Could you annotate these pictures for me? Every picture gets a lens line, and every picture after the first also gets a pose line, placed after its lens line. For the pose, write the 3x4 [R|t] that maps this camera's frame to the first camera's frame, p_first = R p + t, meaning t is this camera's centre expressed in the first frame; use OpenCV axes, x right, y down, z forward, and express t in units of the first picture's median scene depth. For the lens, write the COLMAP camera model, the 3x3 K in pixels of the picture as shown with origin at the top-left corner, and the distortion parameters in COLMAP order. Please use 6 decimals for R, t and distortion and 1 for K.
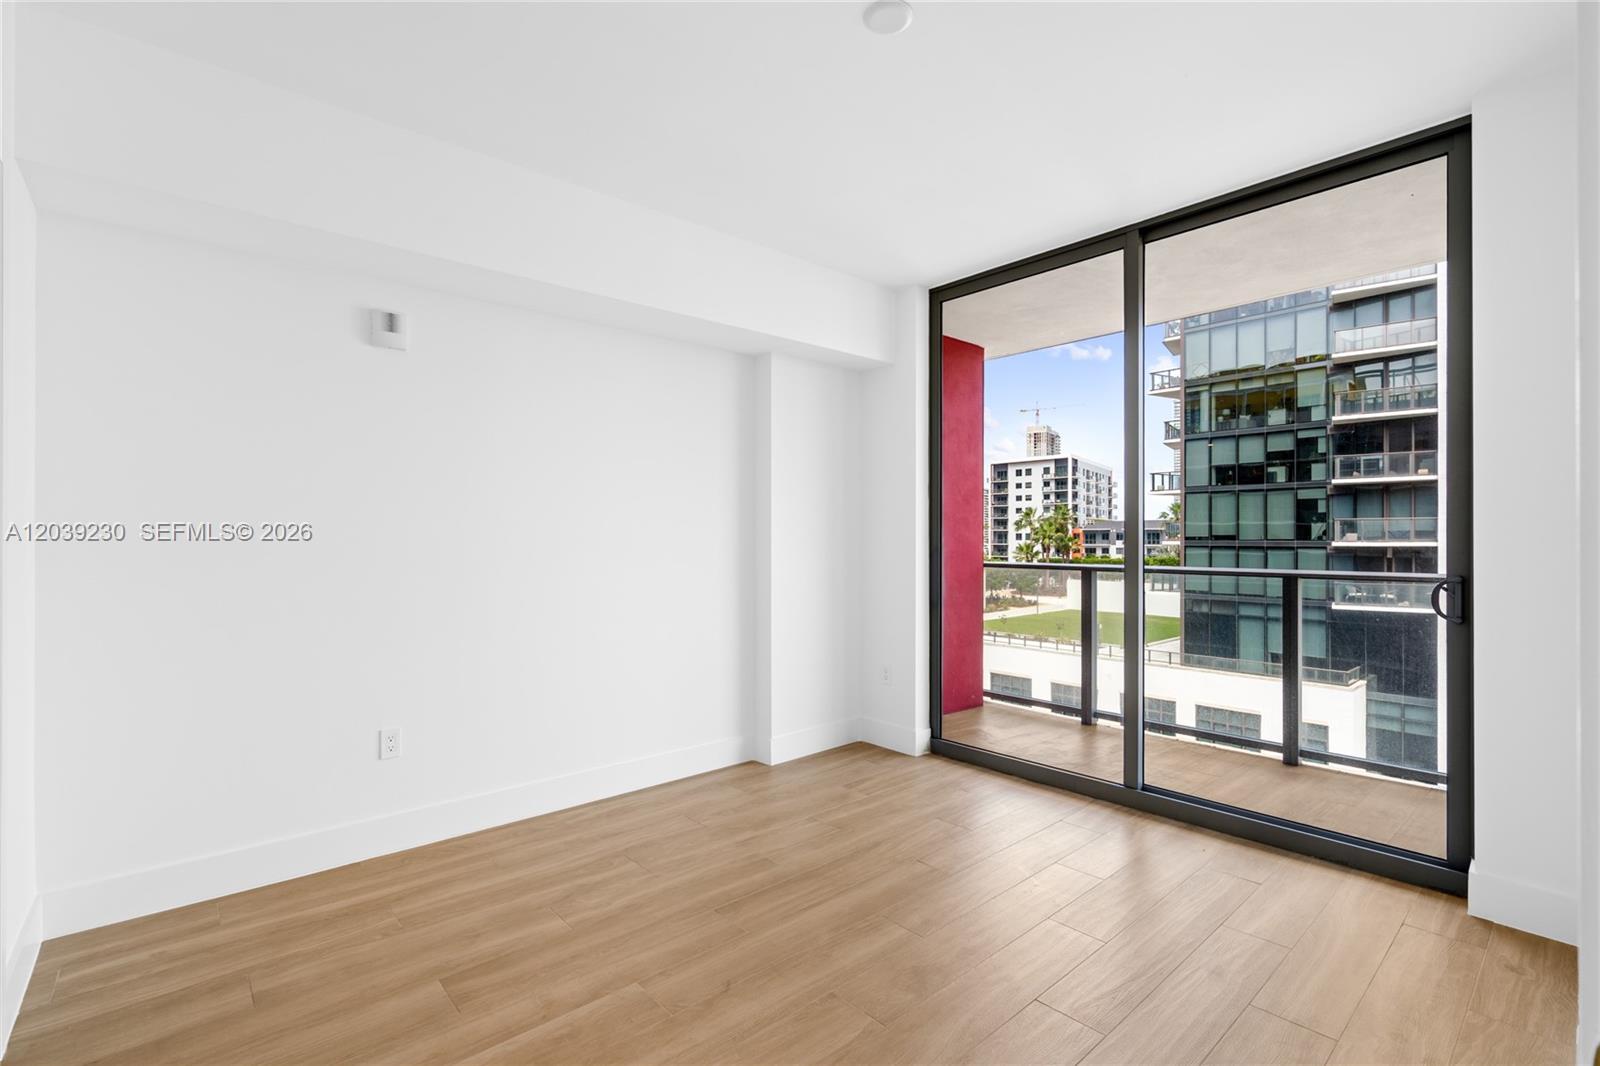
lens RADIAL K [[717.9, 0, 804.9], [0, 717.9, 535.2], [0, 0, 1]] dist [-0.004038, 0.001230]
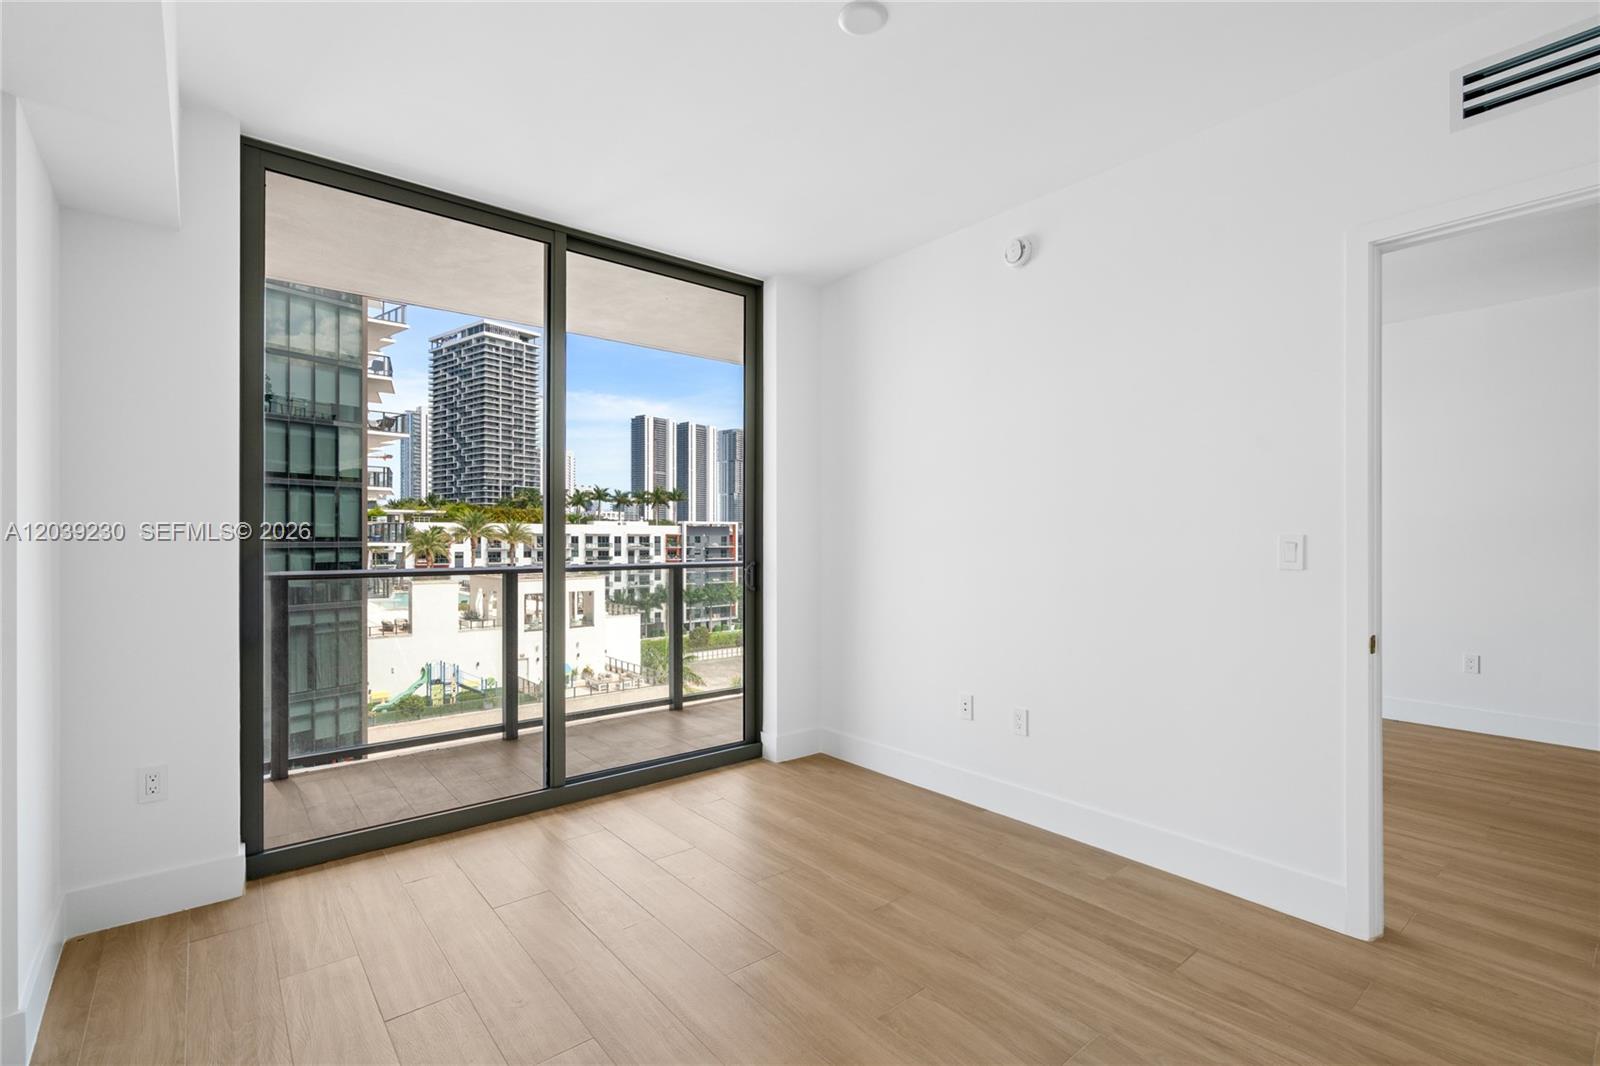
lens RADIAL K [[726.8, 0, 800.0], [0, 726.8, 533.0], [0, 0, 1]] dist [-0.011102, 0.010426]
pose [[0.042256, 0.007778, 0.999077, -0.621761], [-0.004498, 0.999961, -0.007594, 0.005509], [-0.999097, -0.004173, 0.042289, 0.709473]]
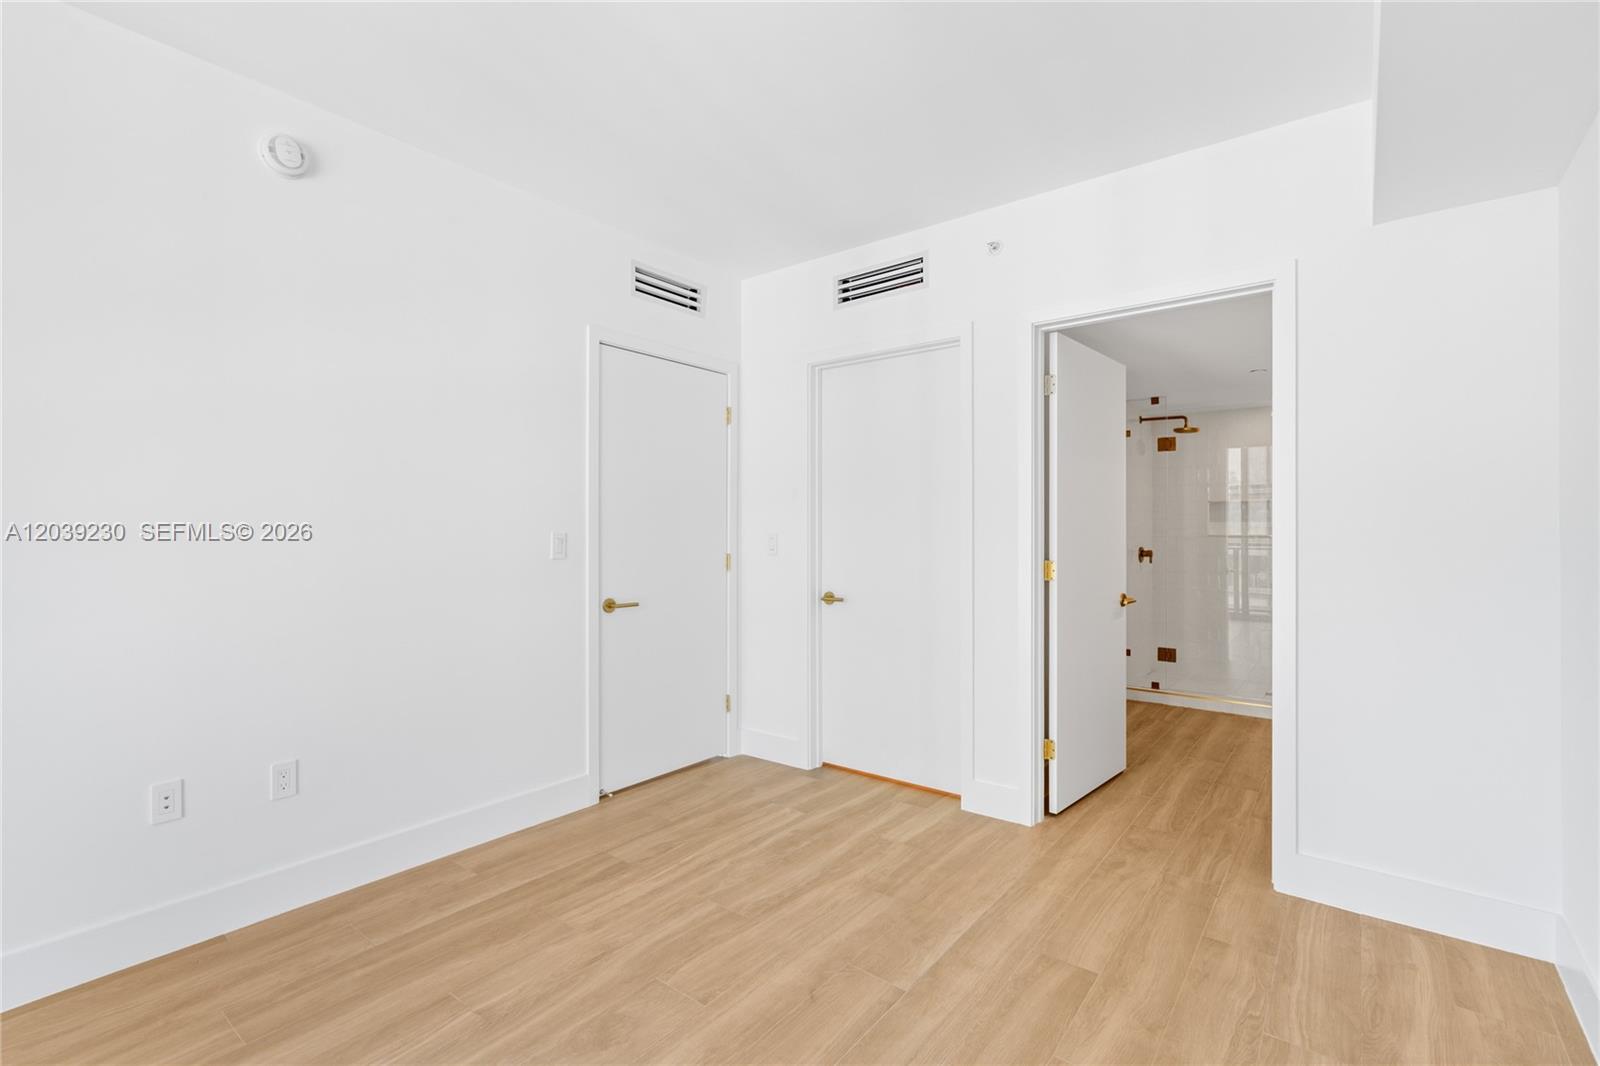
lens RADIAL K [[726.8, 0, 800.0], [0, 726.8, 533.0], [0, 0, 1]] dist [-0.011102, 0.010426]
pose [[-0.984018, -0.000761, -0.178069, 0.056892], [0.000295, 0.999983, -0.005902, 0.005562], [0.178070, -0.005860, -0.984000, 1.331875]]
